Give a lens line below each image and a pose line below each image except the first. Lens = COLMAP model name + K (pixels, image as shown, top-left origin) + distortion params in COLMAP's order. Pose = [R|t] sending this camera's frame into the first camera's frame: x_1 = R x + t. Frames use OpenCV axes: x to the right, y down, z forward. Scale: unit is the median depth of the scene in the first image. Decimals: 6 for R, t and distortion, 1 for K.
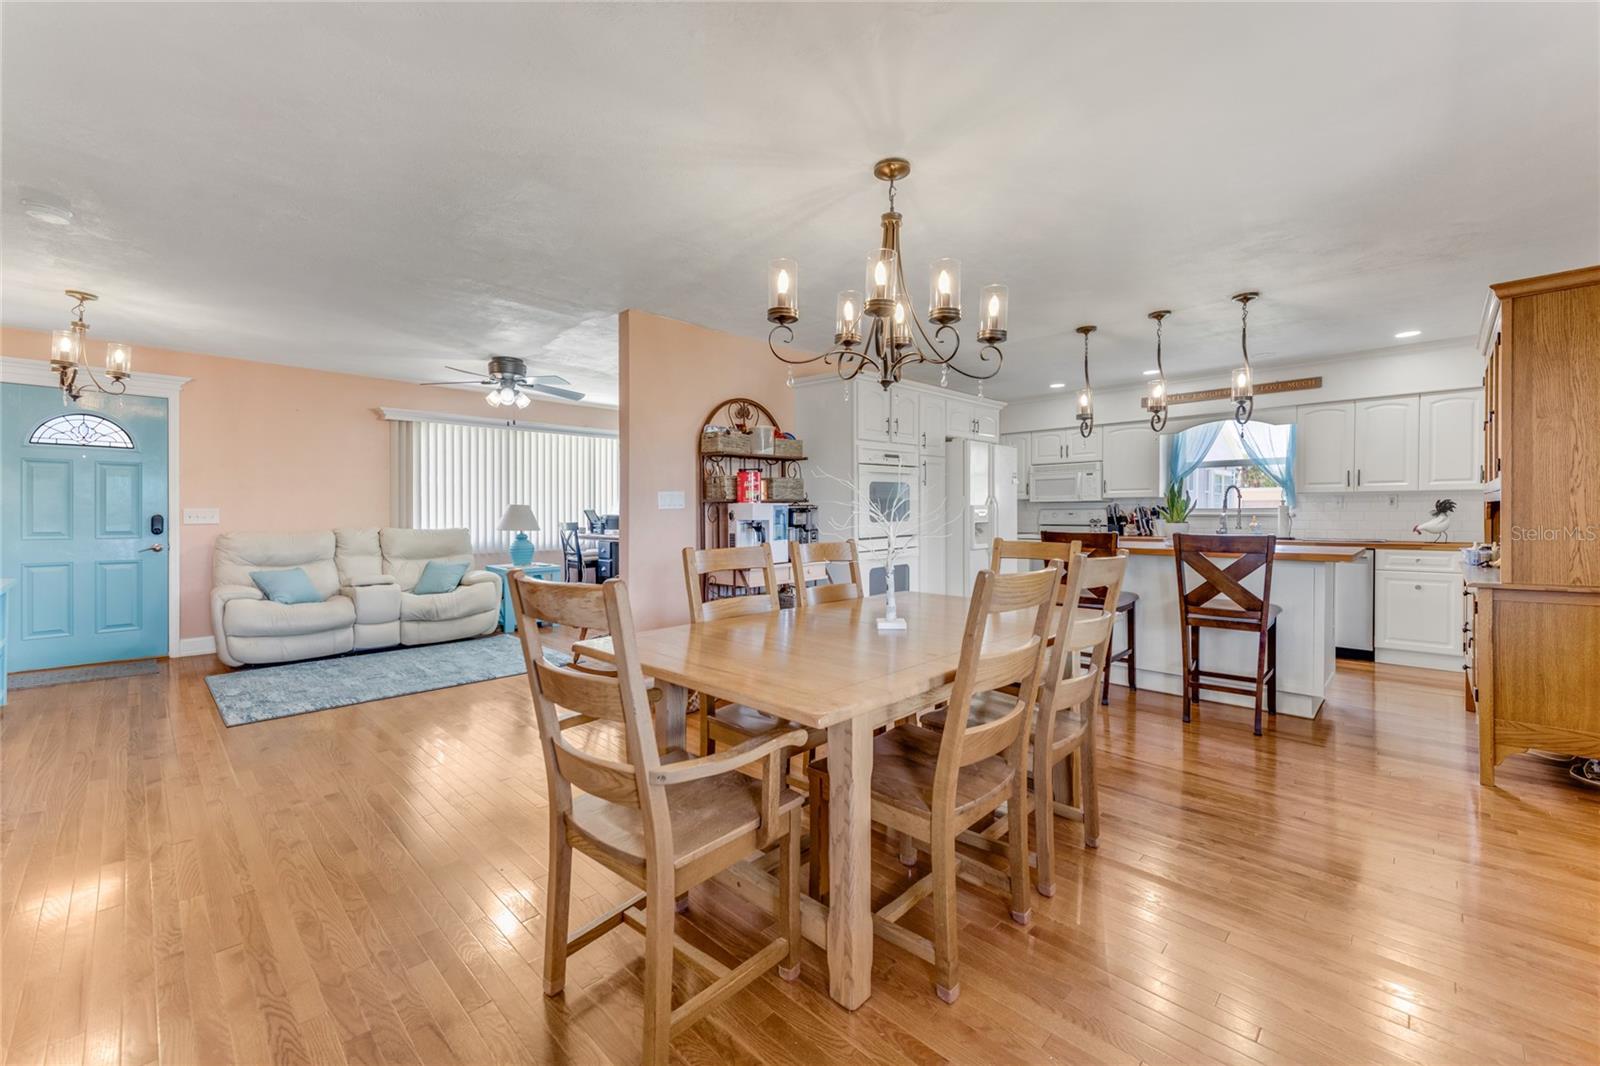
lens RADIAL K [[650.3, 0, 800.9], [0, 650.3, 528.2], [0, 0, 1]] dist [0.002199, -0.000122]
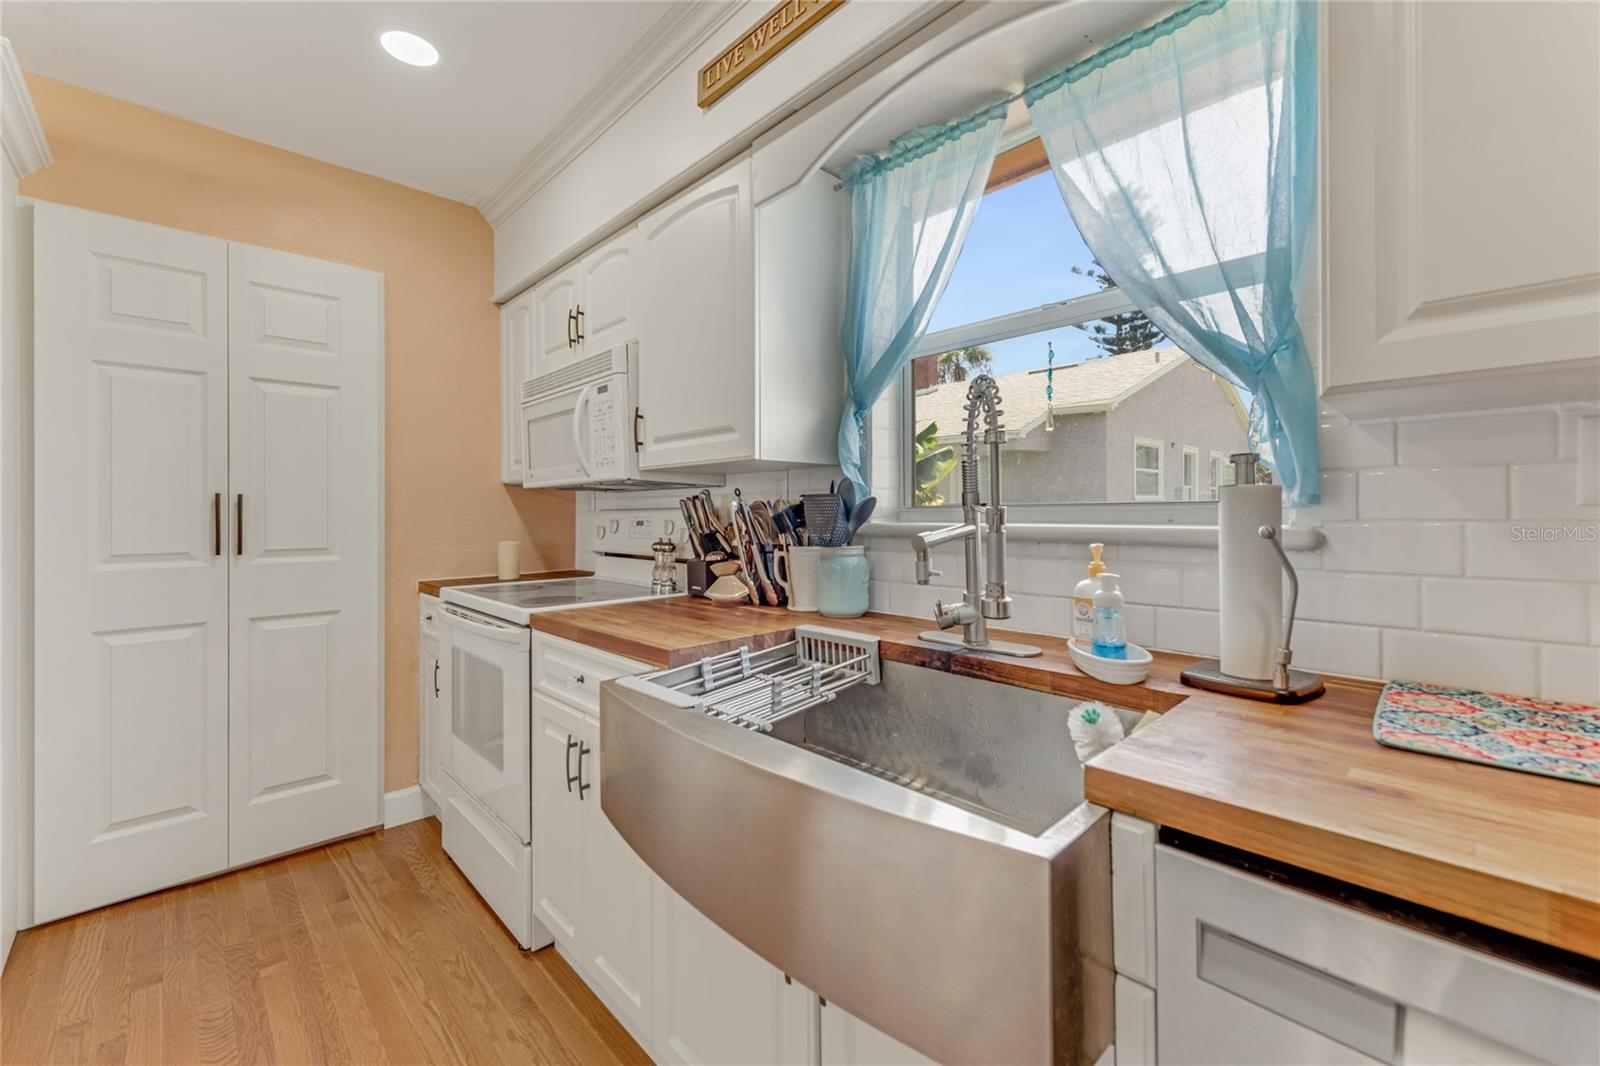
lens RADIAL K [[650.3, 0, 806.1], [0, 650.3, 516.0], [0, 0, 1]] dist [0.002199, -0.000122]
pose [[0.999491, 0.002146, -0.031845, 0.697811], [-0.002945, 0.999682, -0.025042, -0.024319], [0.031781, 0.025123, 0.999179, 0.913808]]
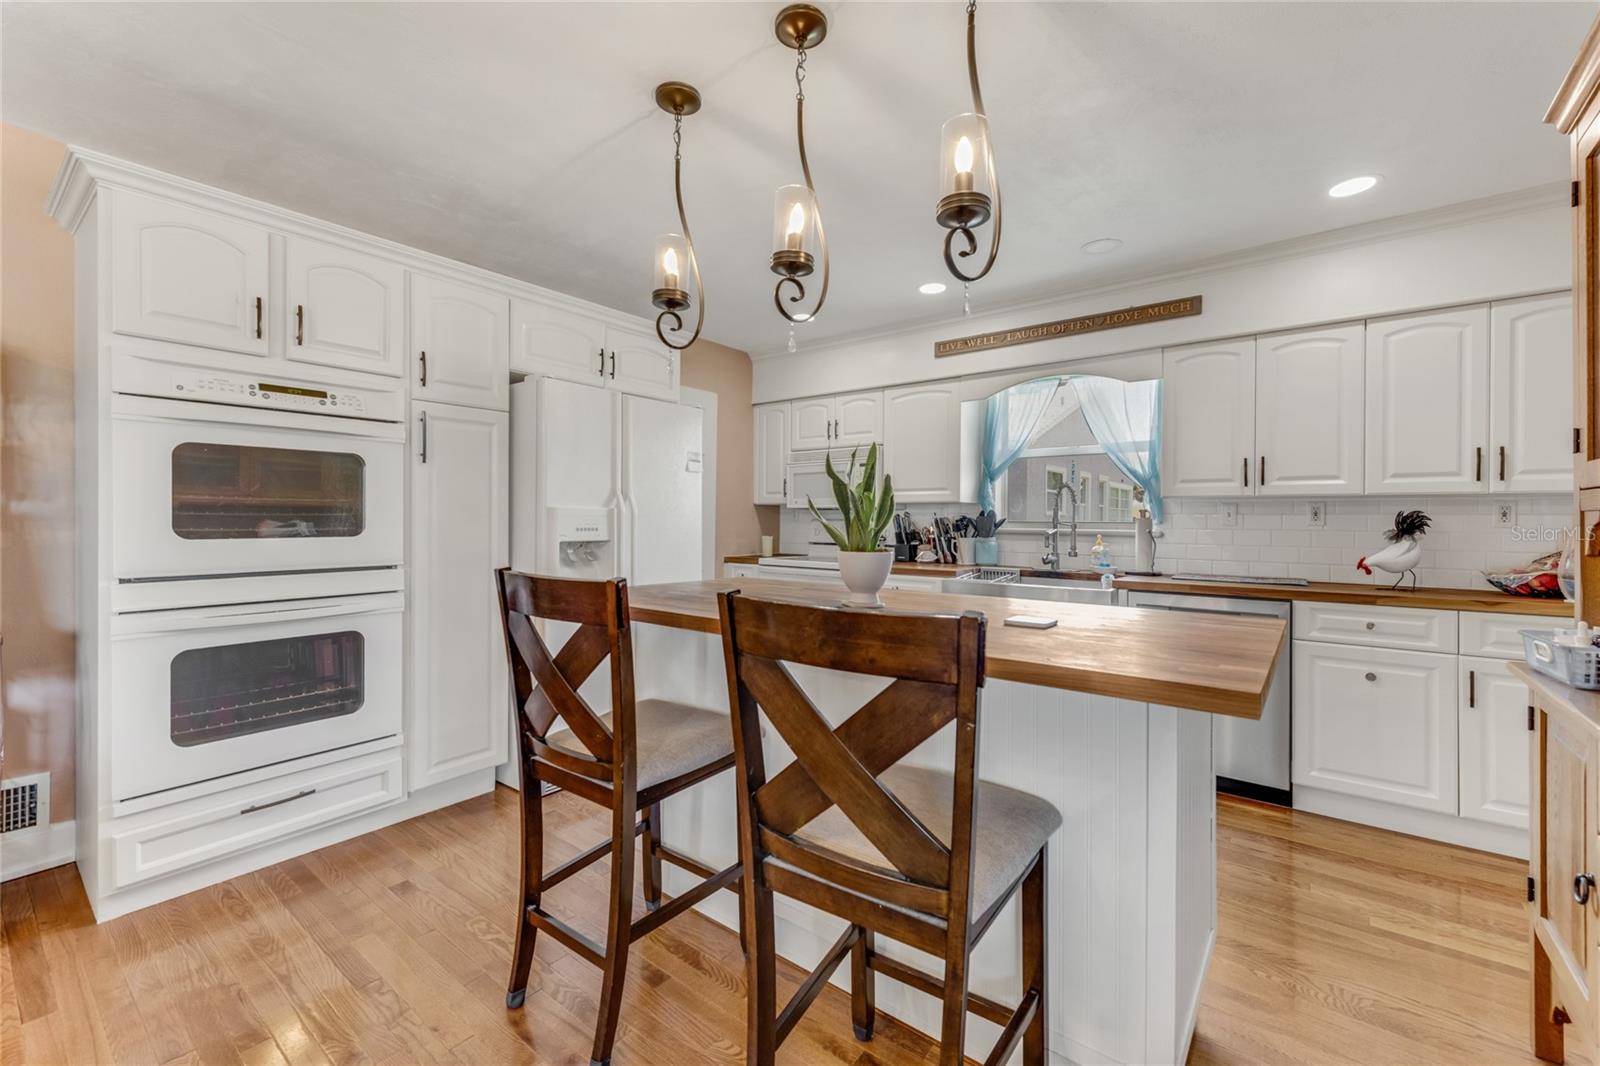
lens RADIAL K [[650.3, 0, 785.3], [0, 650.3, 522.0], [0, 0, 1]] dist [0.002199, -0.000122]
pose [[0.996159, 0.016949, 0.085911, 0.400713], [-0.014724, 0.999541, -0.026462, -0.011874], [-0.086320, 0.025095, 0.995951, 0.479624]]
